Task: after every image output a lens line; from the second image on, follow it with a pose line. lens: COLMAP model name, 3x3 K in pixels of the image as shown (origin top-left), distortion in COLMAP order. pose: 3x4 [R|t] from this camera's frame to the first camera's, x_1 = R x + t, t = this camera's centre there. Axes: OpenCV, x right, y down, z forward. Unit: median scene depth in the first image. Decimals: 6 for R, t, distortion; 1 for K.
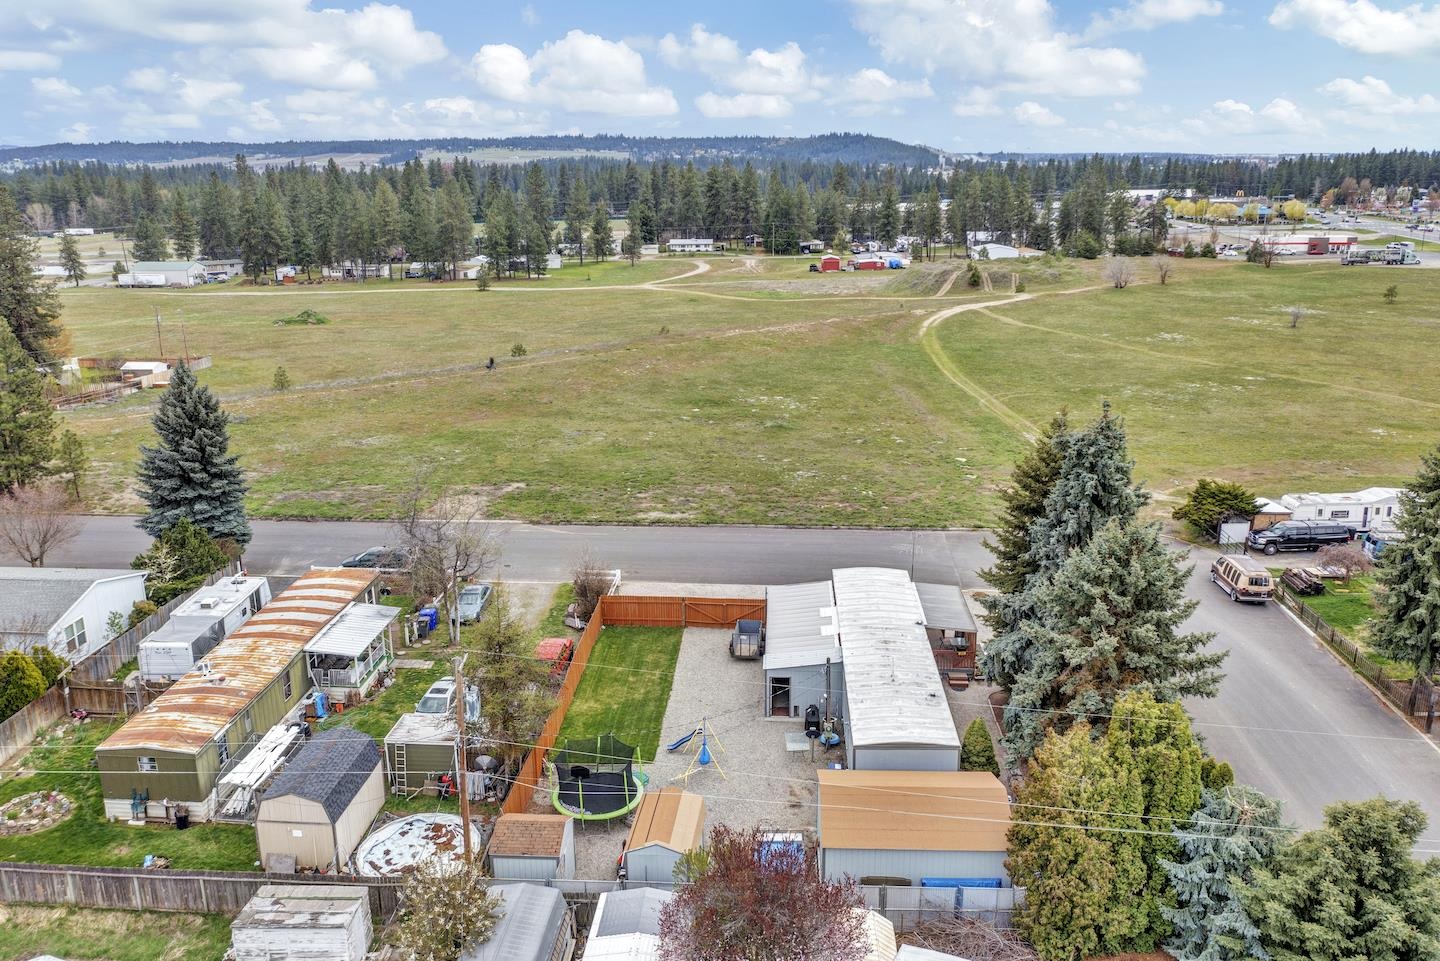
lens RADIAL K [[1134.4, 0, 724.3], [0, 1134.4, 482.7], [0, 0, 1]] dist [-0.008597, -0.010104]
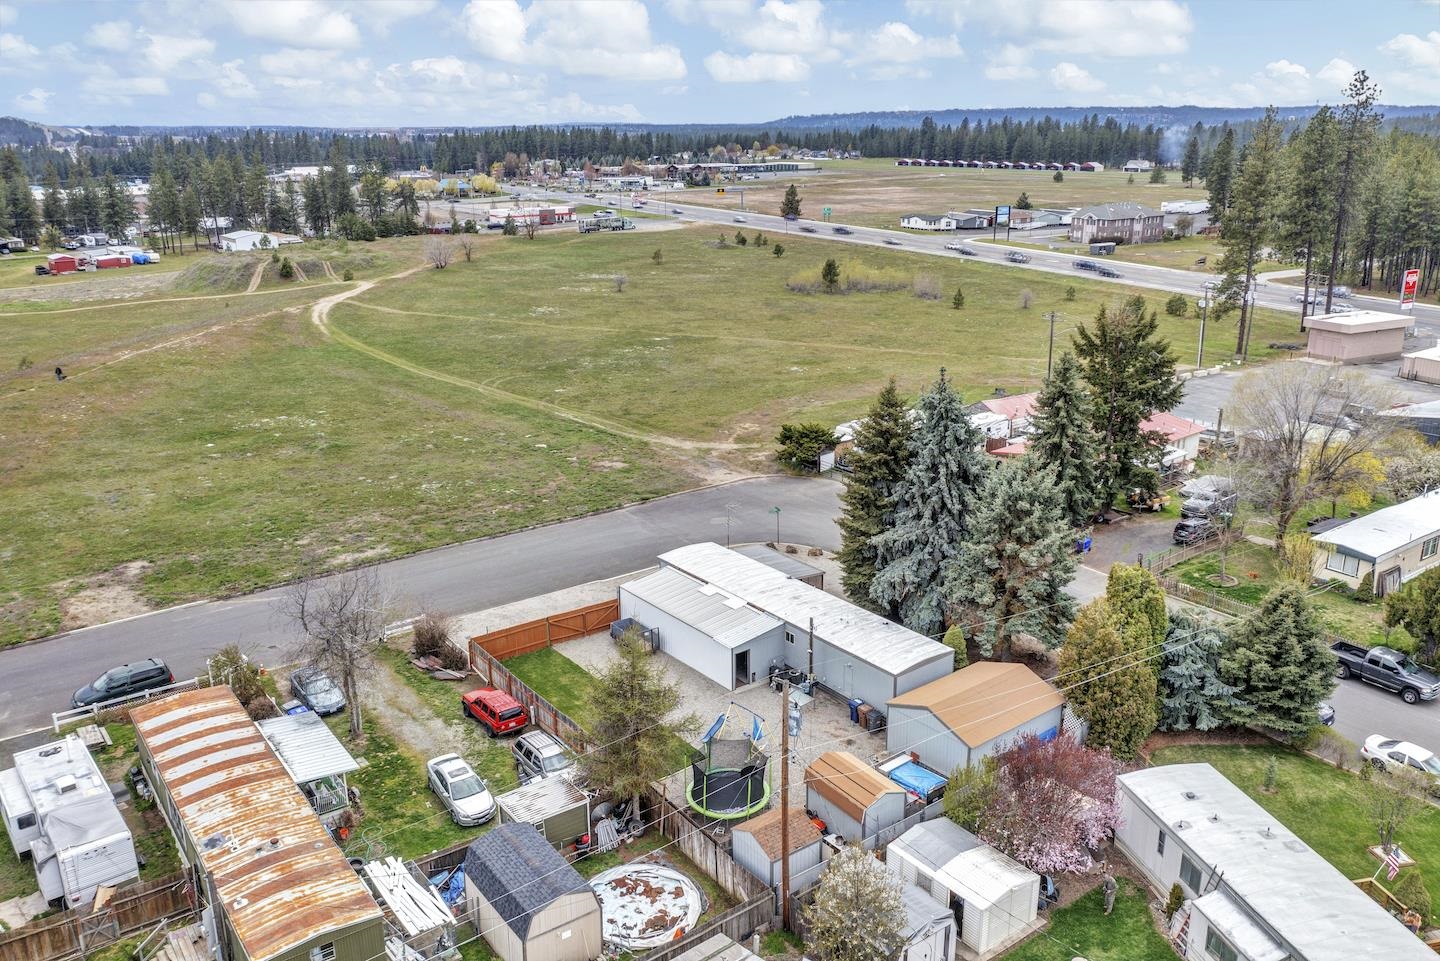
lens RADIAL K [[1134.4, 0, 724.3], [0, 1134.4, 482.7], [0, 0, 1]] dist [-0.008597, -0.010104]
pose [[0.756467, -0.190533, 0.625663, -0.518894], [0.176740, 0.980587, 0.084928, -0.072845], [-0.629699, 0.046334, 0.775456, 0.116834]]
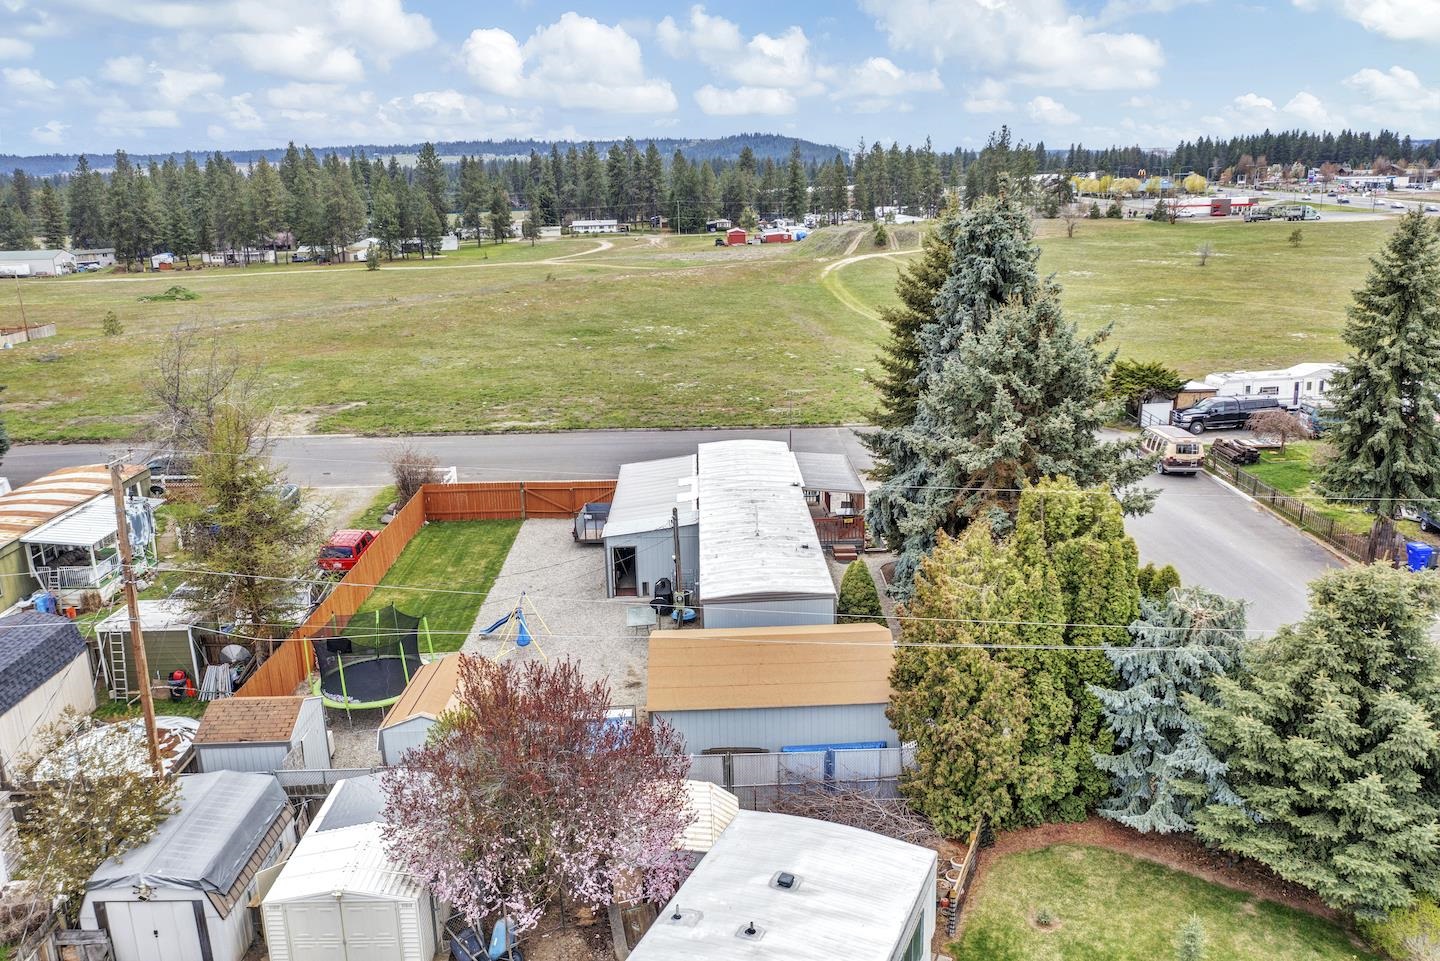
lens RADIAL K [[1134.4, 0, 724.3], [0, 1134.4, 482.7], [0, 0, 1]] dist [-0.008597, -0.010104]
pose [[0.997116, -0.036299, 0.066647, 0.057022], [0.036551, 0.999329, -0.002556, 0.107969], [-0.066509, 0.004985, 0.997773, 0.153890]]
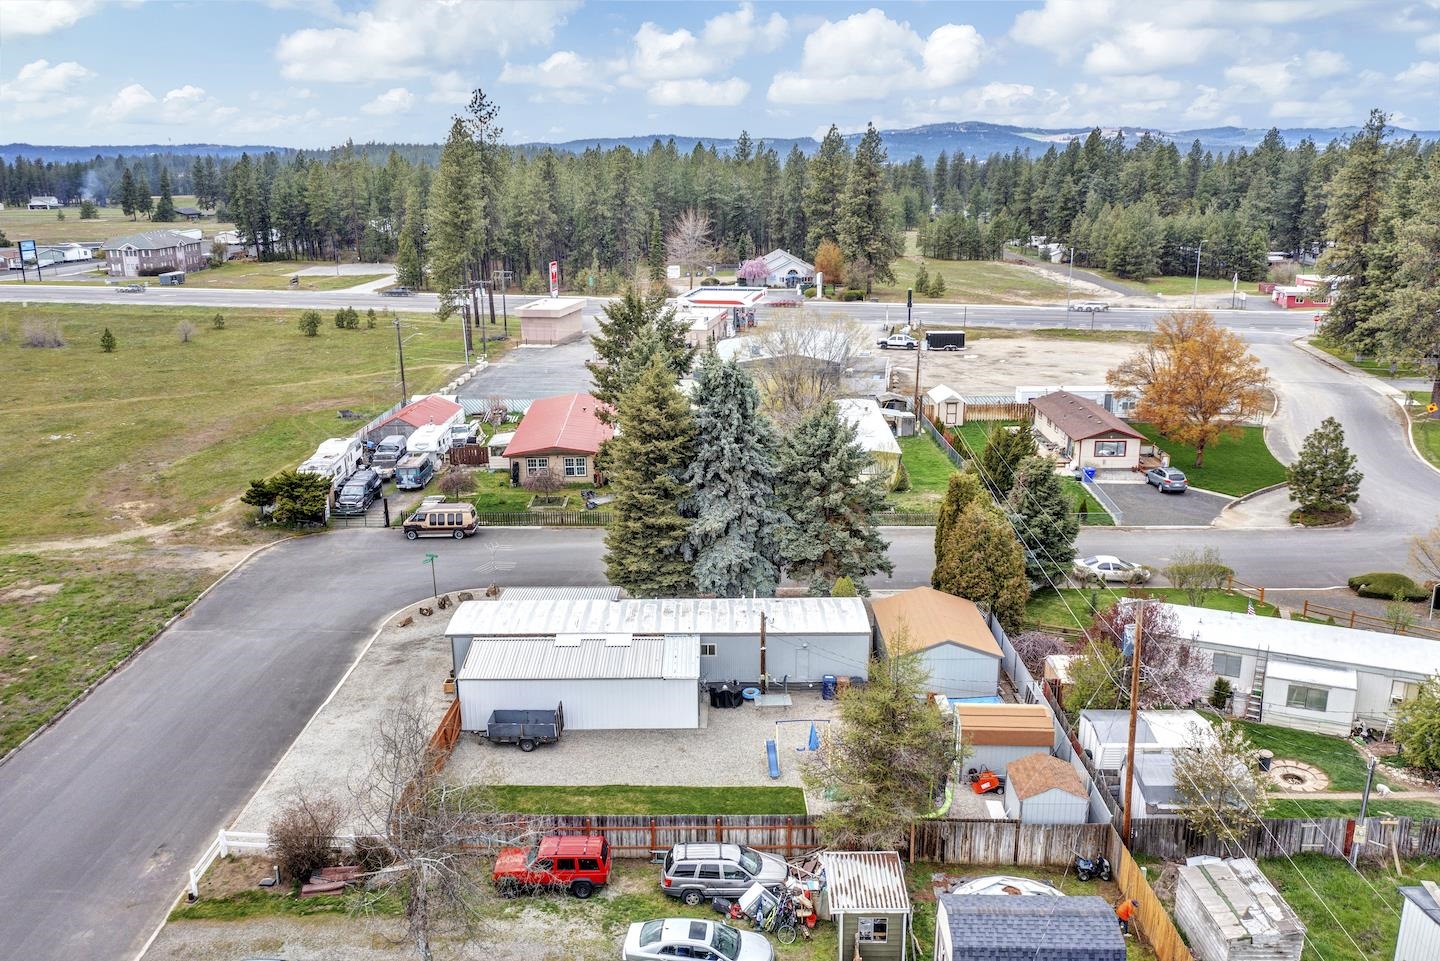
lens RADIAL K [[1134.4, 0, 724.3], [0, 1134.4, 482.7], [0, 0, 1]] dist [-0.008597, -0.010104]
pose [[-0.062368, -0.262400, 0.962942, -0.685018], [0.275565, 0.922788, 0.269306, -0.192494], [-0.959257, 0.282149, 0.014756, 0.761358]]
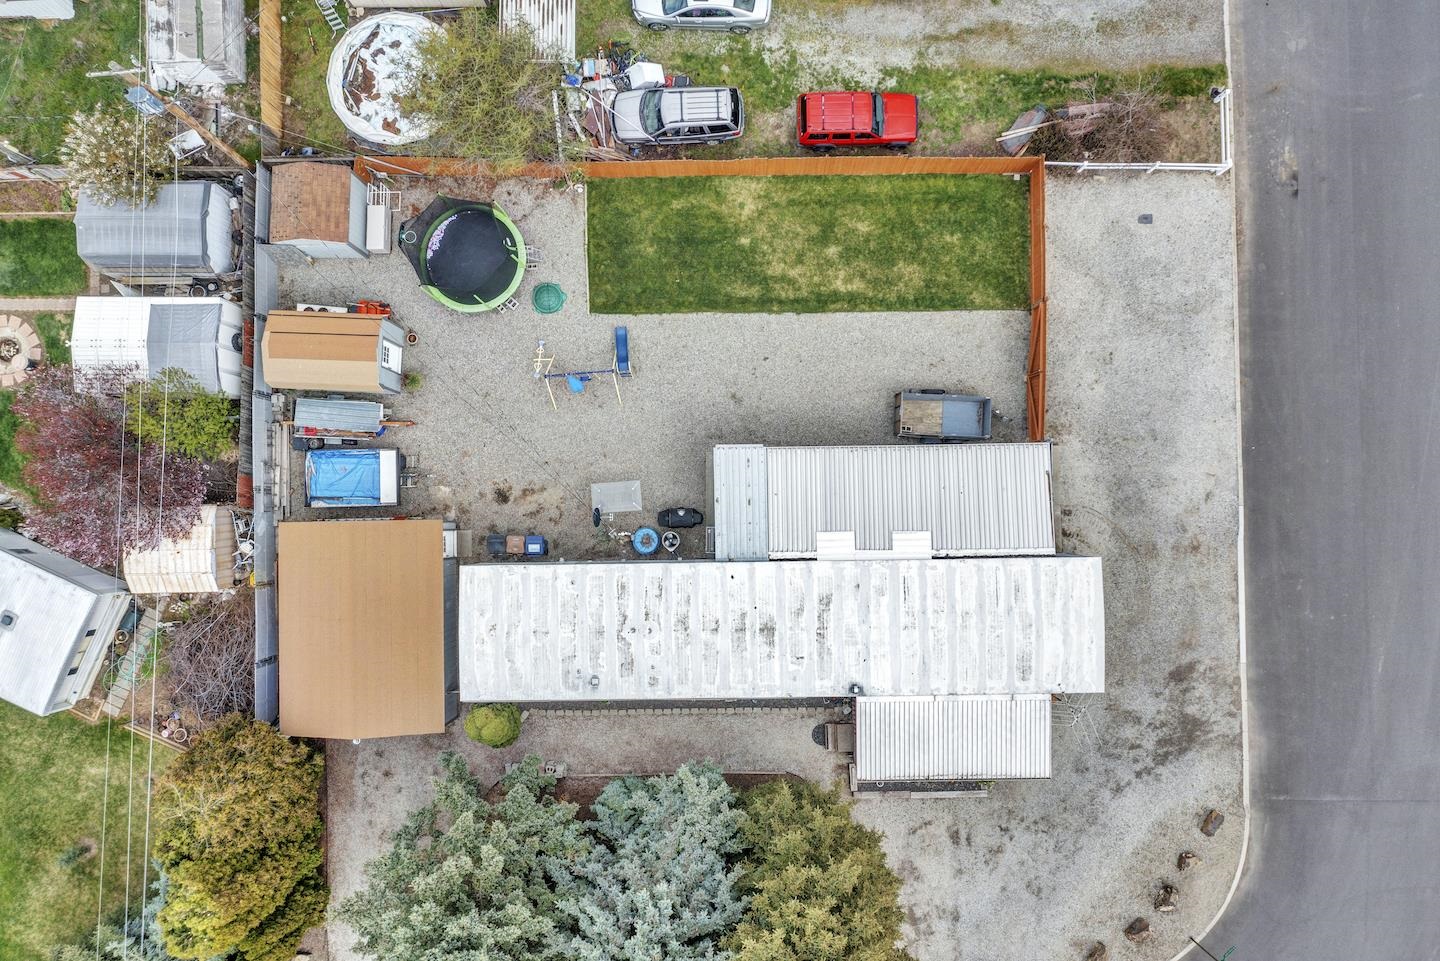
lens RADIAL K [[1134.4, 0, 724.3], [0, 1134.4, 482.7], [0, 0, 1]] dist [-0.008597, -0.010104]
pose [[0.076283, 0.996755, -0.025682, 0.078828], [-0.246081, 0.043780, 0.968260, -0.419515], [0.966243, -0.067542, 0.248622, 0.687957]]
